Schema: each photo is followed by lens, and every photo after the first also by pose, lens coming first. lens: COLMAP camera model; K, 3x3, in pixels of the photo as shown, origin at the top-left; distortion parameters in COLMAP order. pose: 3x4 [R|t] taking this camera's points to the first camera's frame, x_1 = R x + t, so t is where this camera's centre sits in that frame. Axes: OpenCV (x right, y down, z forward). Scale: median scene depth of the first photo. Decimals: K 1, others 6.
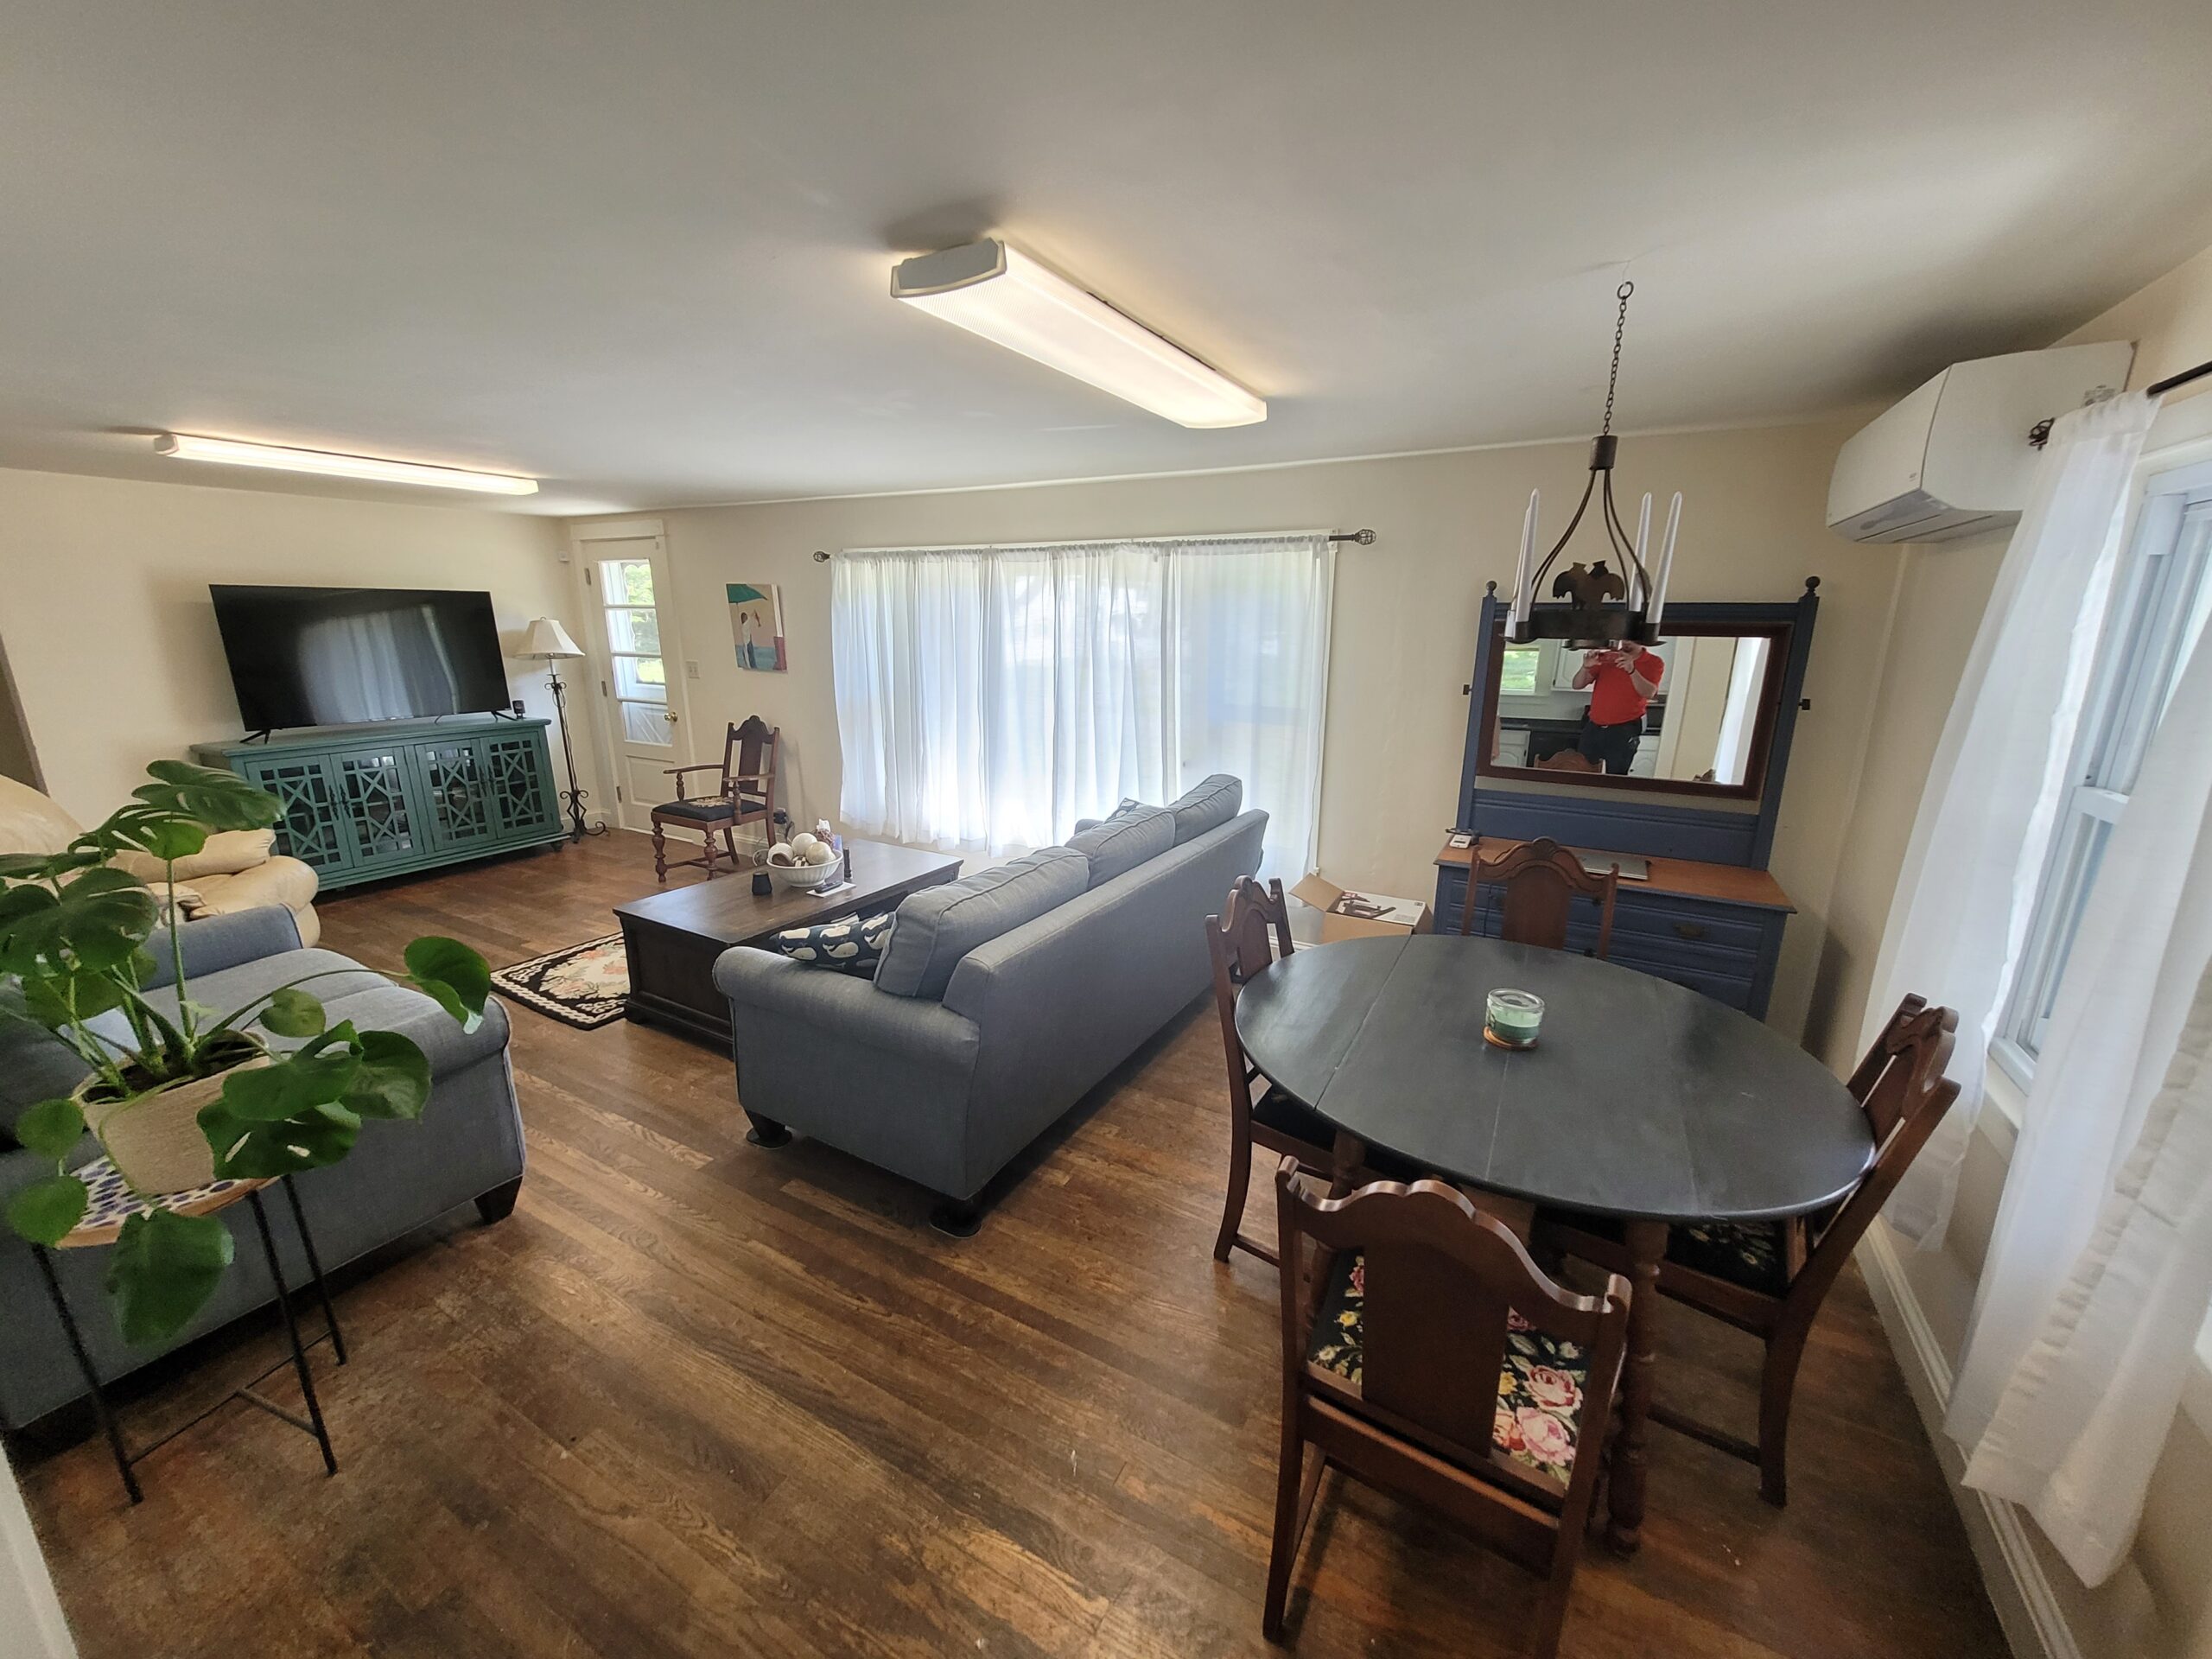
lens RADIAL K [[858.9, 0, 1109.0], [0, 858.9, 827.1], [0, 0, 1]] dist [0.001413, -0.000122]
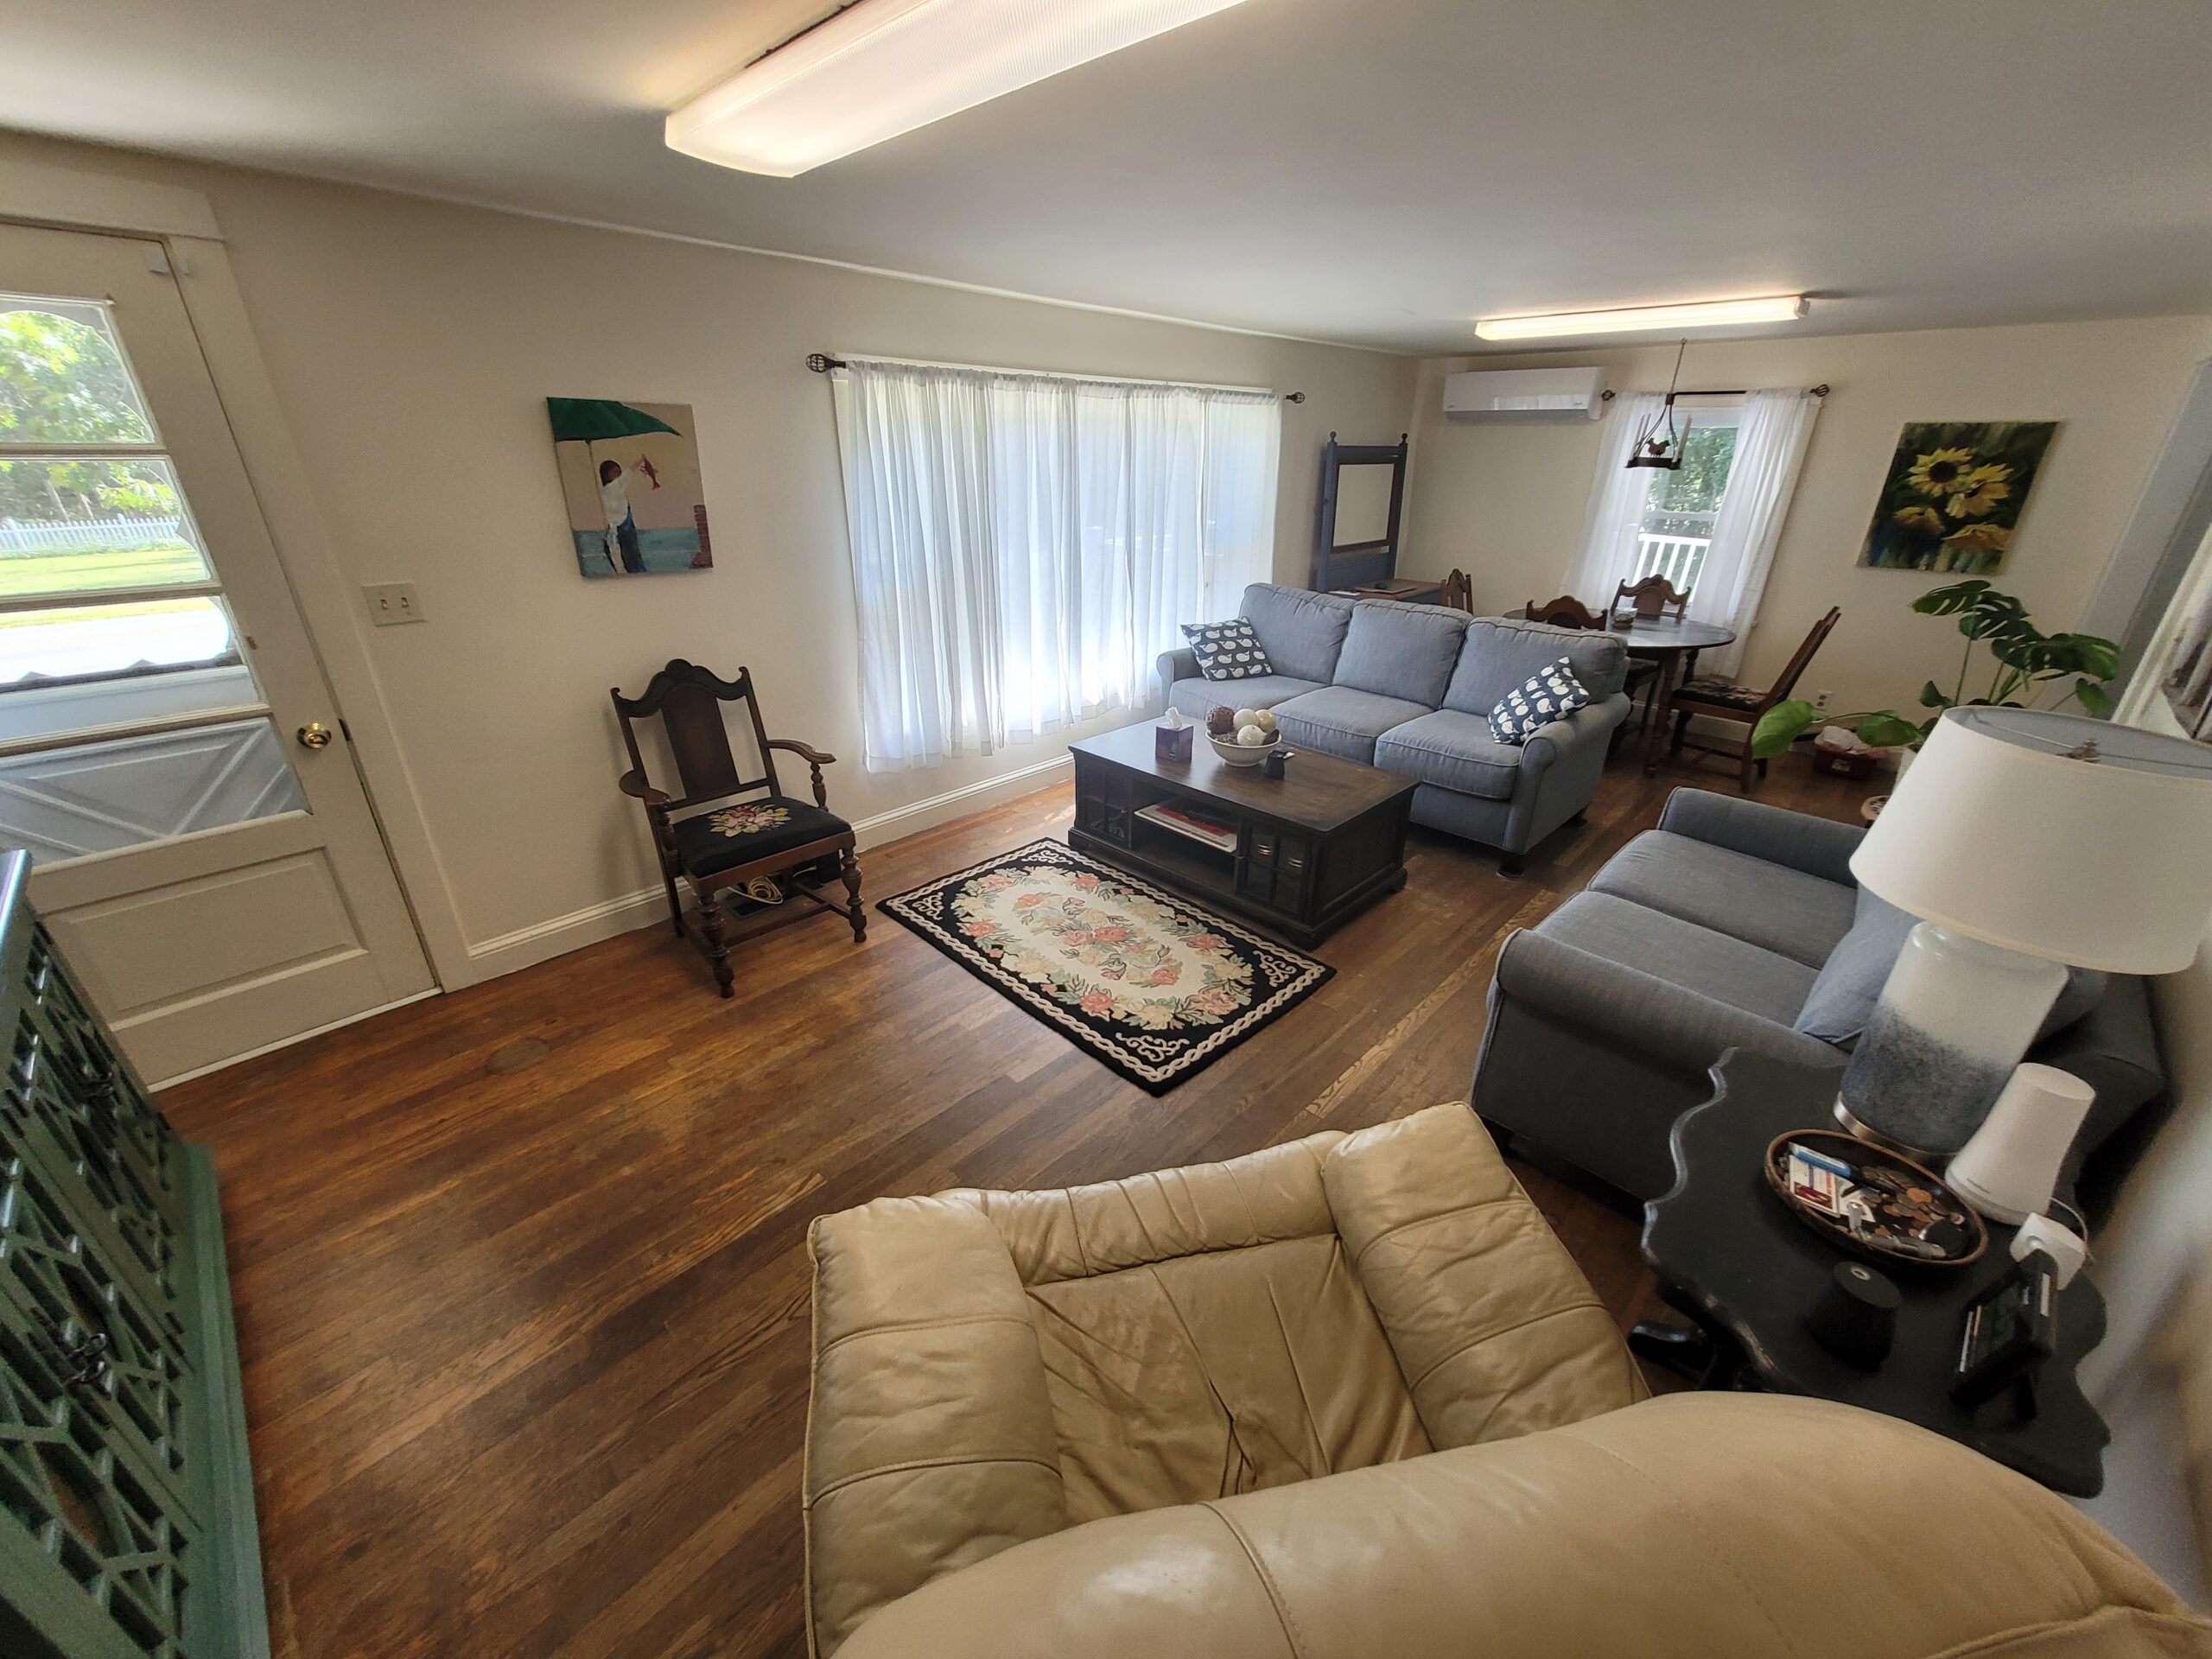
lens RADIAL K [[858.9, 0, 1109.0], [0, 858.9, 831.7], [0, 0, 1]] dist [0.001413, -0.000122]
pose [[0.257225, -0.407783, 0.876098, -0.937586], [0.220389, 0.907467, 0.357677, -0.179315], [-0.940885, 0.101079, 0.323294, 0.620555]]
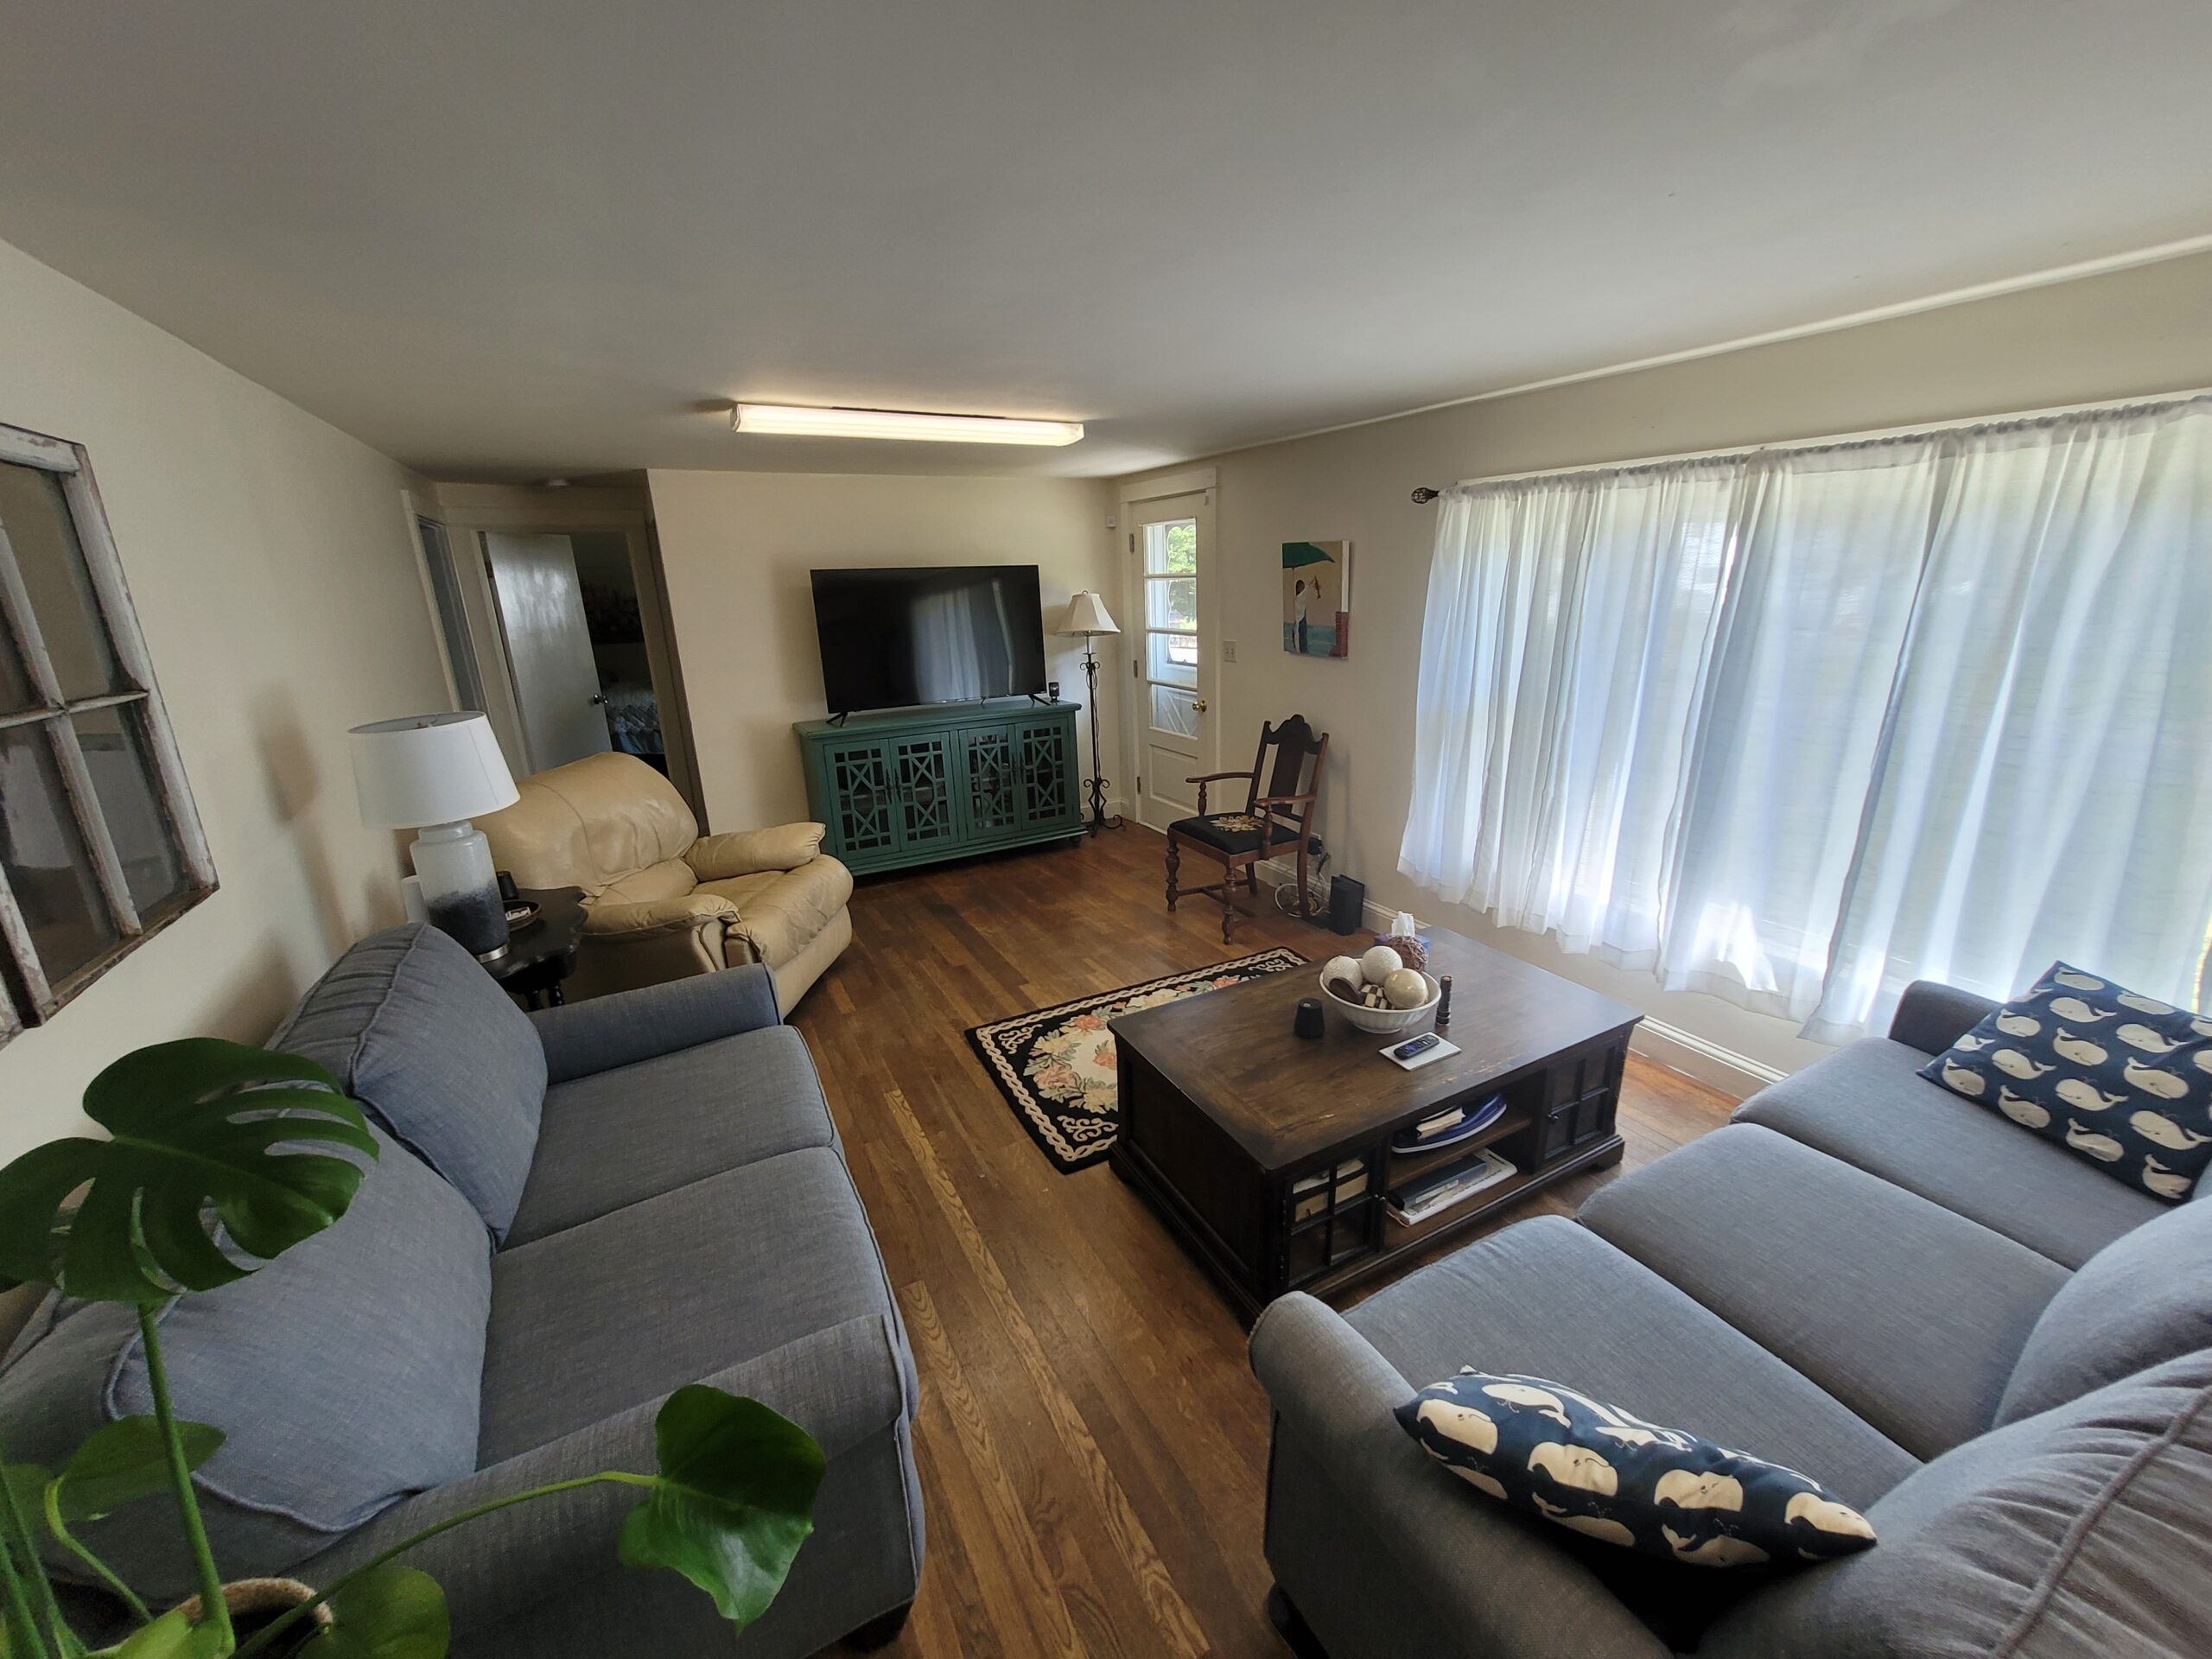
lens RADIAL K [[858.9, 0, 1111.8], [0, 858.9, 831.5], [0, 0, 1]] dist [0.001413, -0.000122]
pose [[0.847439, 0.122505, -0.516565, -0.154401], [-0.094061, 0.992265, 0.081007, -0.078592], [0.522493, -0.020060, 0.852408, 0.271945]]
